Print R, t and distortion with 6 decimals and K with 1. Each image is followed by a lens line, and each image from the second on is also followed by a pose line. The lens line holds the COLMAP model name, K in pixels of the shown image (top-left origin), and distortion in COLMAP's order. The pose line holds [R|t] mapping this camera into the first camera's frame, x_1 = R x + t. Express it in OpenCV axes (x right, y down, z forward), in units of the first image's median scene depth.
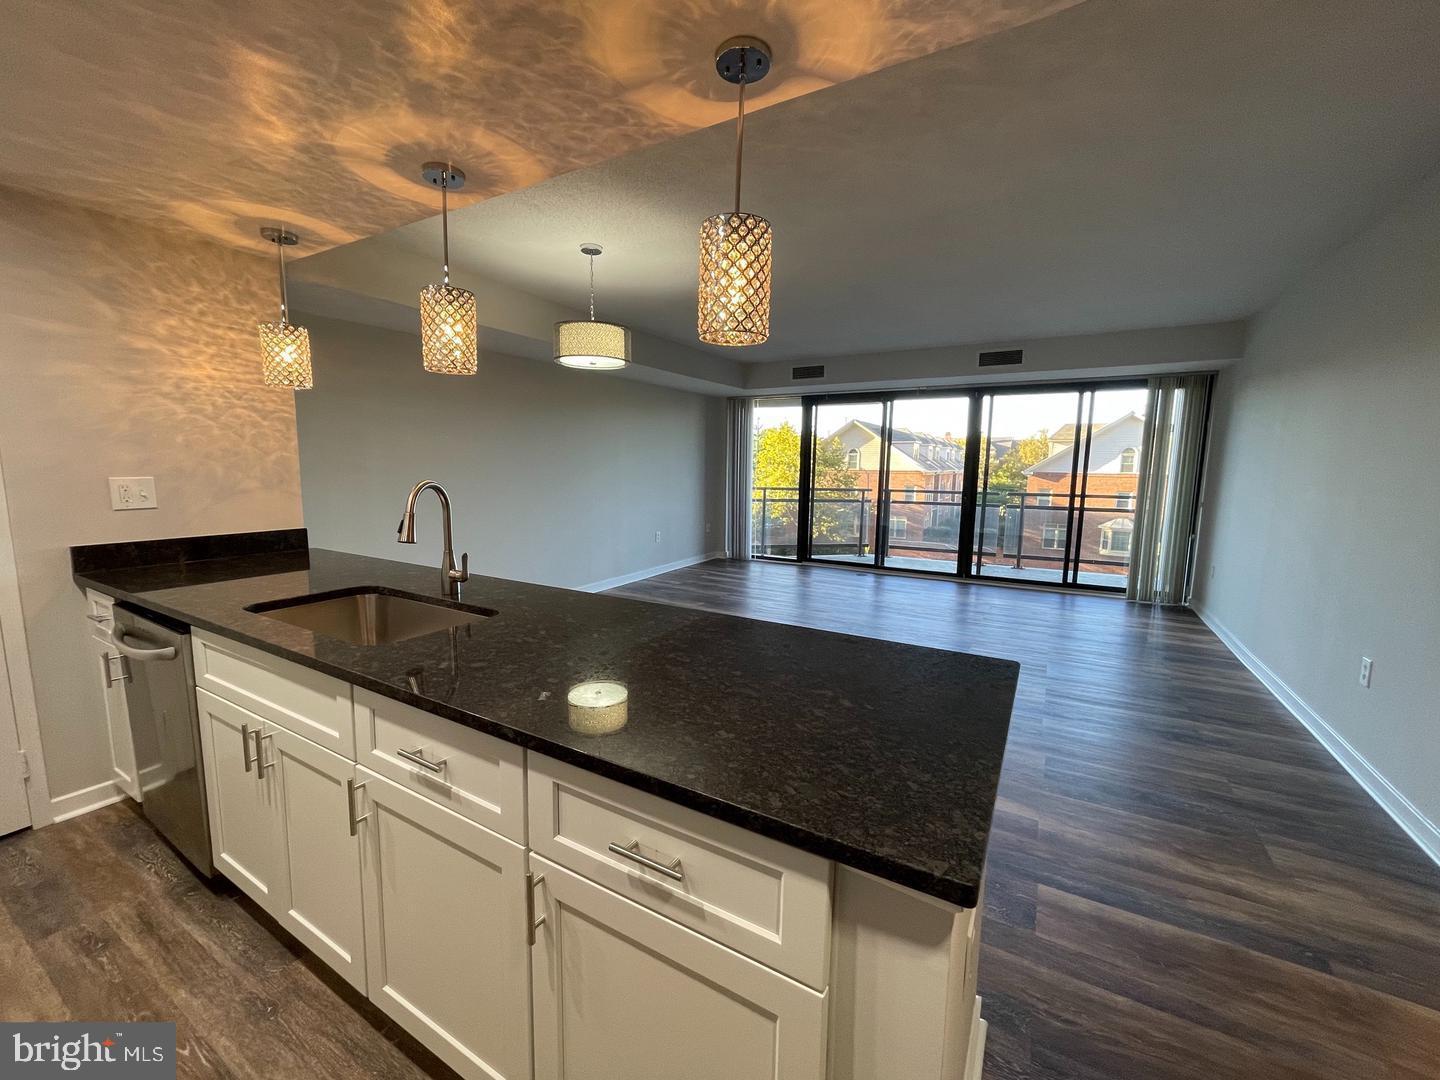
lens RADIAL K [[577.3, 0, 717.4], [0, 577.3, 541.8], [0, 0, 1]] dist [-0.002310, -0.000114]
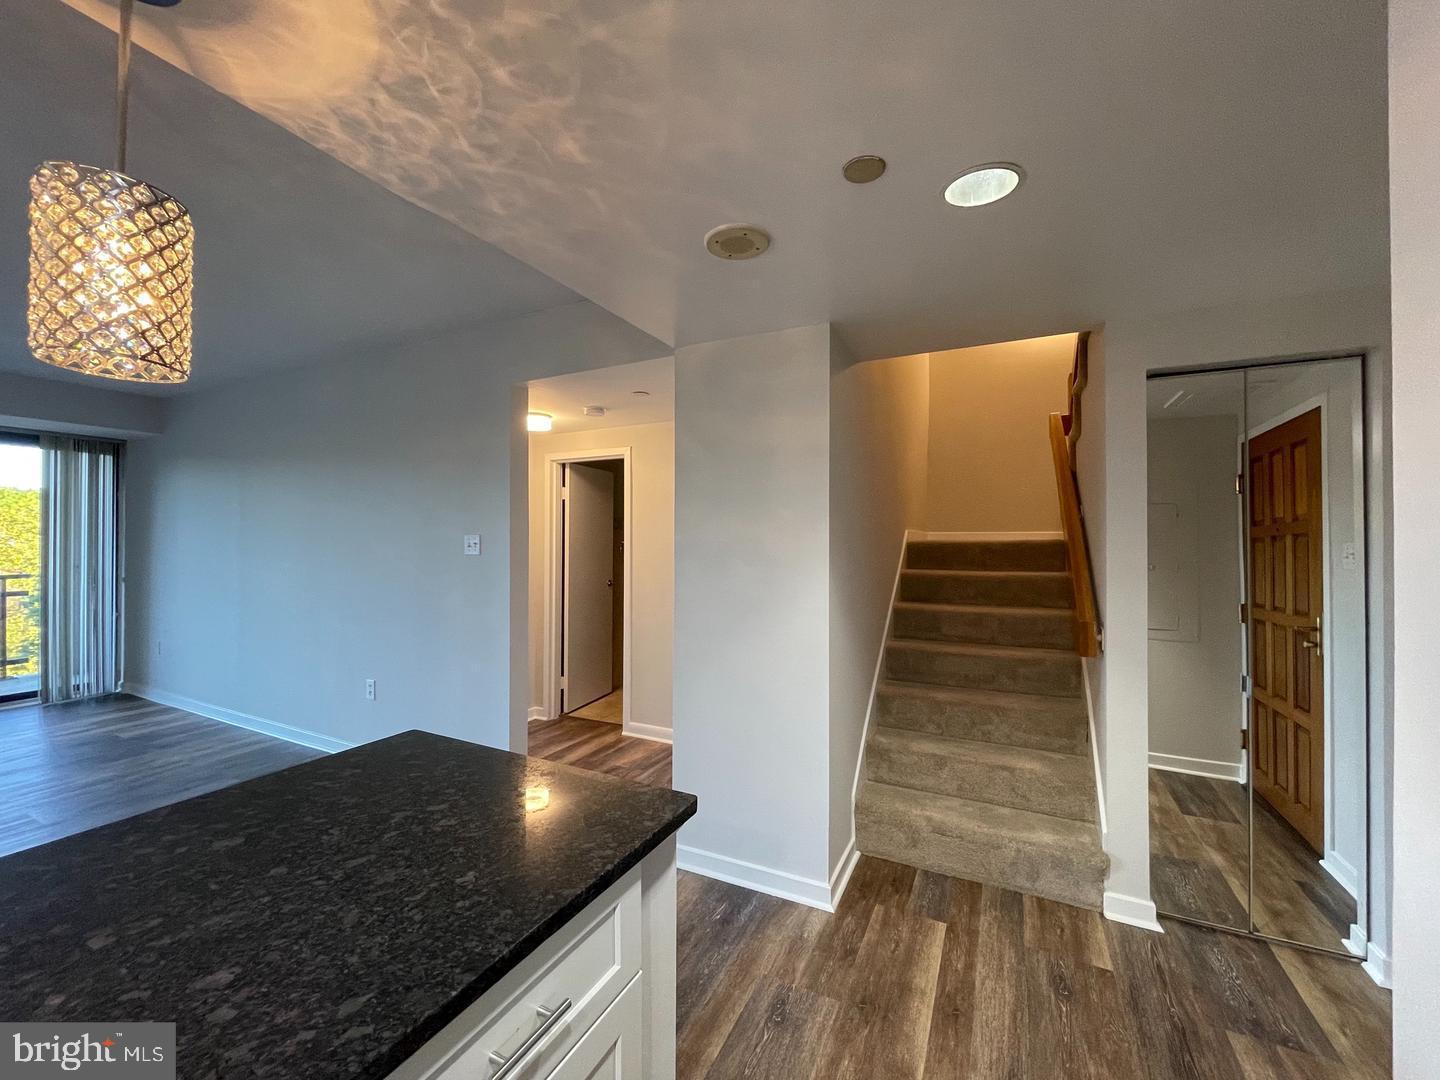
lens RADIAL K [[577.3, 0, 713.7], [0, 577.3, 535.1], [0, 0, 1]] dist [-0.002310, -0.000114]
pose [[-0.063314, 0.001057, 0.997993, -0.187830], [0.123458, 0.992327, 0.006782, -0.030032], [-0.990328, 0.123640, -0.062959, 0.132249]]
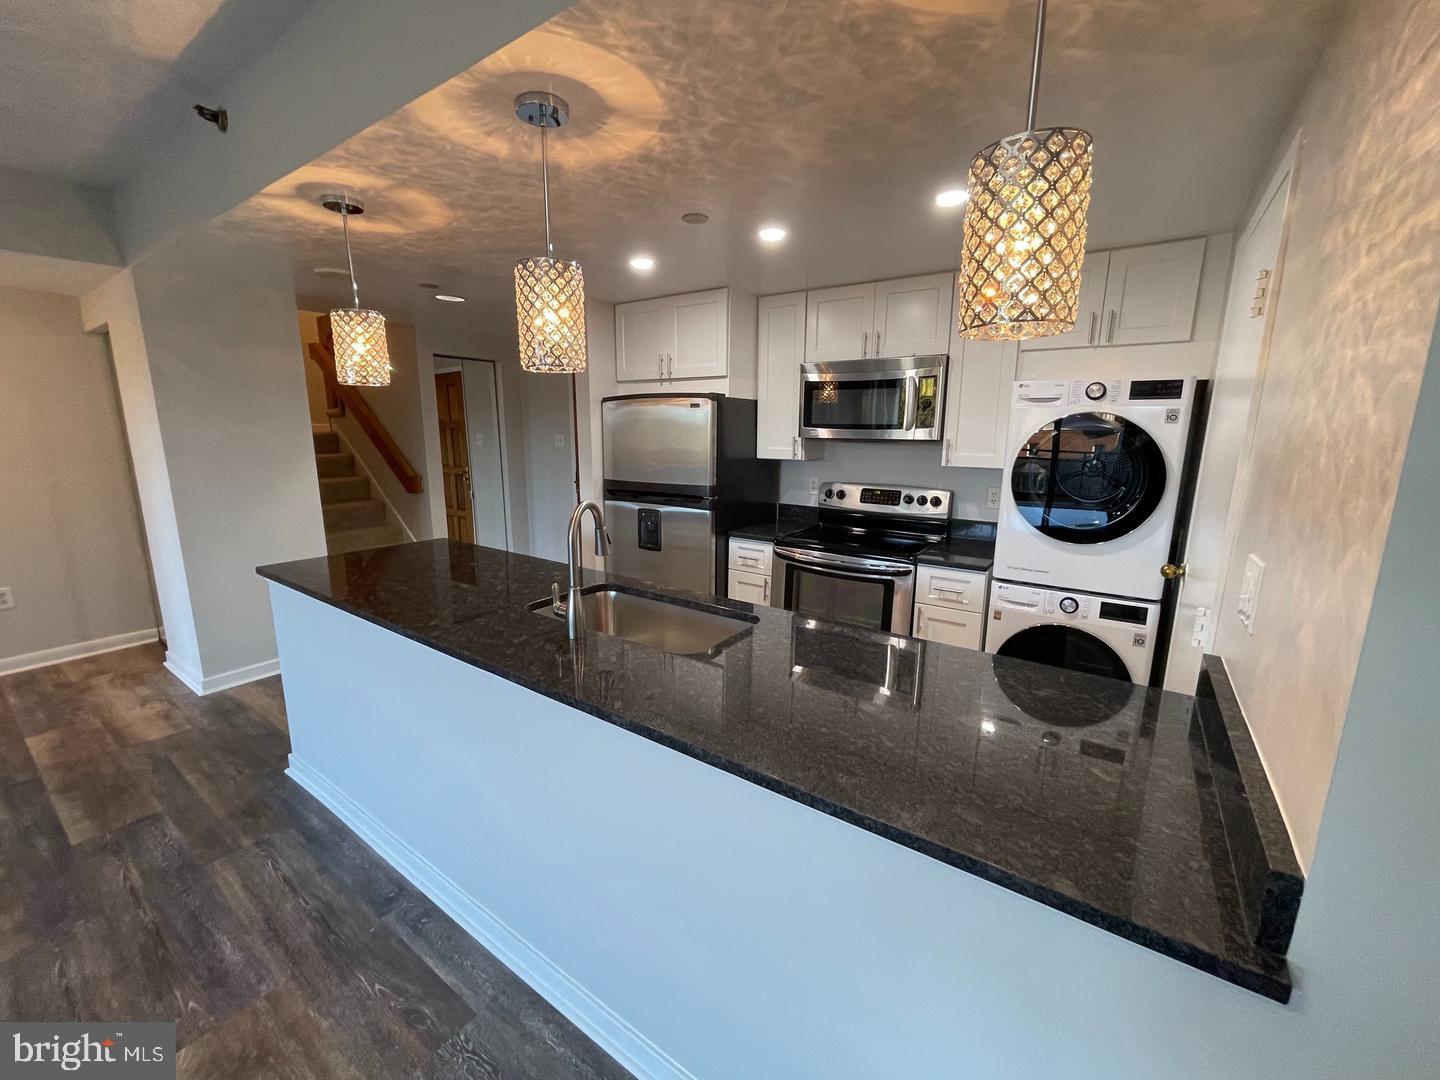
lens RADIAL K [[577.3, 0, 725.2], [0, 577.3, 532.5], [0, 0, 1]] dist [-0.002310, -0.000114]
pose [[-0.996749, -0.035413, 0.072370, -0.324891], [-0.011434, 0.951309, 0.308028, -0.142506], [-0.079754, 0.306199, -0.948621, 0.769658]]
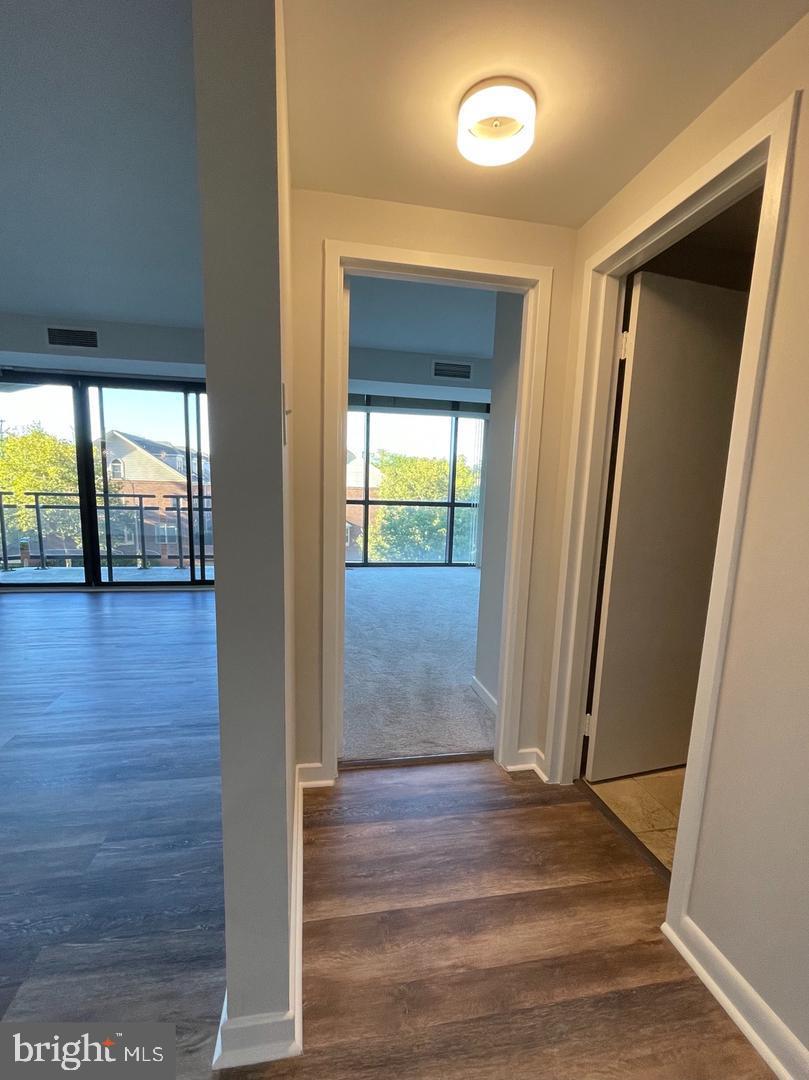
lens RADIAL K [[488.9, 0, 401.0], [0, 488.9, 565.5], [0, 0, 1]] dist [0.002485, 0.000448]
pose [[0.757543, -0.096243, 0.645652, 0.458931], [0.067518, 0.995319, 0.069147, 0.012638], [-0.649284, -0.008788, 0.760495, 0.131494]]
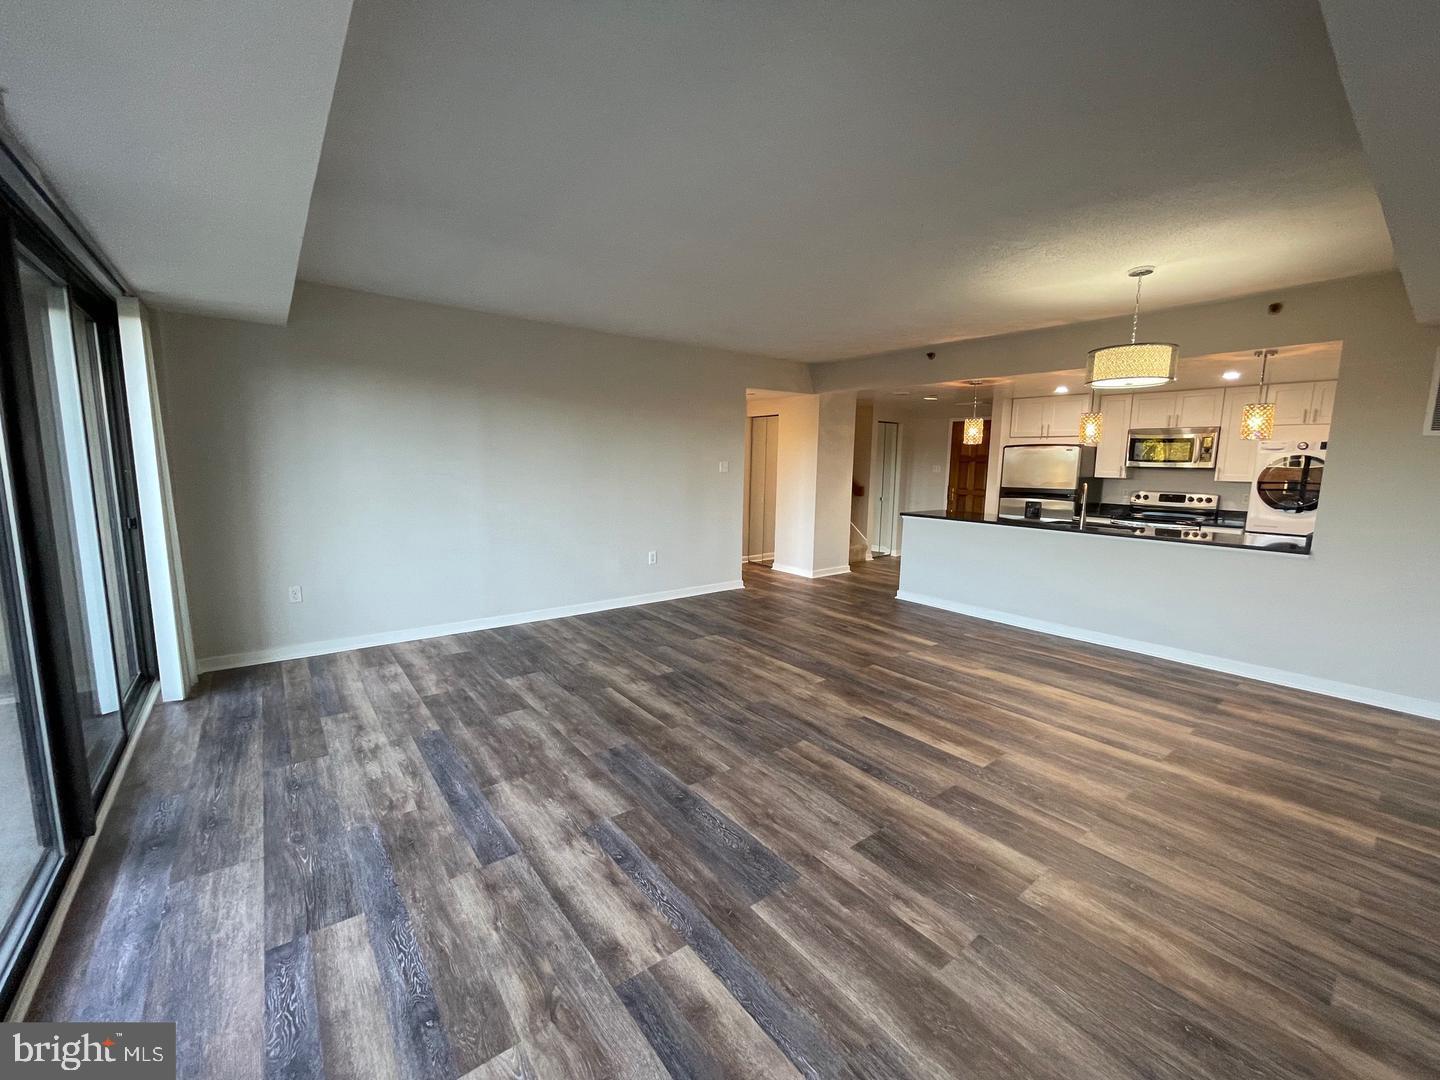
lens RADIAL K [[577.3, 0, 721.3], [0, 577.3, 539.1], [0, 0, 1]] dist [-0.002310, -0.000114]
pose [[-0.931443, -0.076392, 0.355778, 0.048024], [0.020070, 0.965442, 0.259845, -0.249616], [-0.363333, 0.249171, -0.897721, 1.718618]]
